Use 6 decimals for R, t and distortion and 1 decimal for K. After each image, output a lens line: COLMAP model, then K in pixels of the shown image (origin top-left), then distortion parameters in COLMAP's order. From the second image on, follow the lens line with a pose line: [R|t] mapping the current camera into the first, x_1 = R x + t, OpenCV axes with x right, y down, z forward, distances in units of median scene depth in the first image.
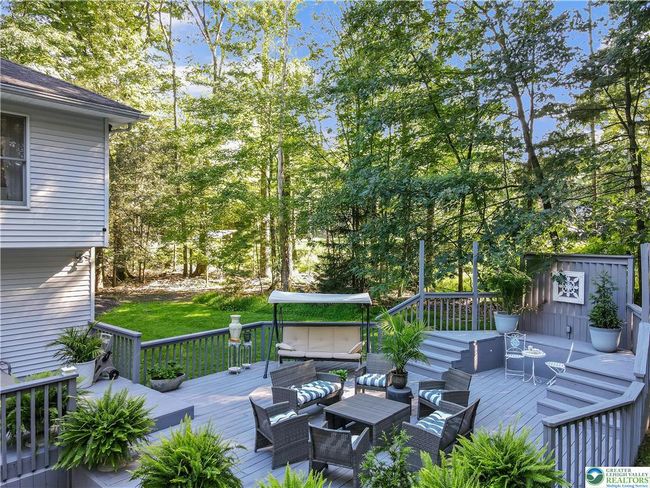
lens RADIAL K [[482.2, 0, 325.0], [0, 482.2, 244.0], [0, 0, 1]] dist [0.007429, 0.004927]
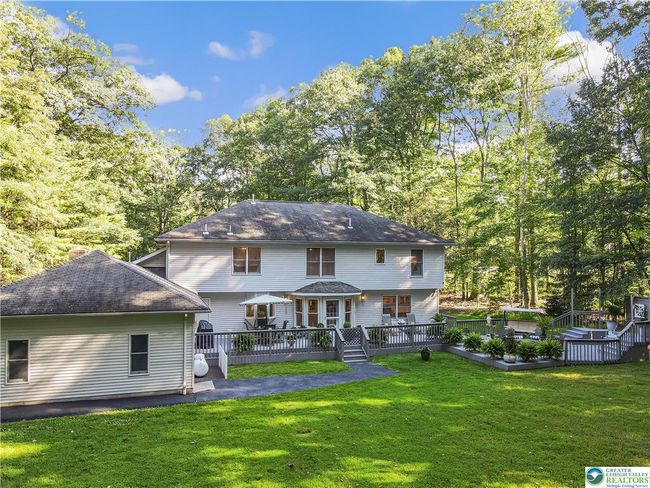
lens RADIAL K [[482.2, 0, 325.0], [0, 482.2, 244.0], [0, 0, 1]] dist [0.007429, 0.004927]
pose [[0.854235, -0.020485, -0.519483, 0.166933], [-0.004966, 0.998856, -0.047553, -0.043817], [0.519863, 0.043201, 0.853156, -0.678886]]
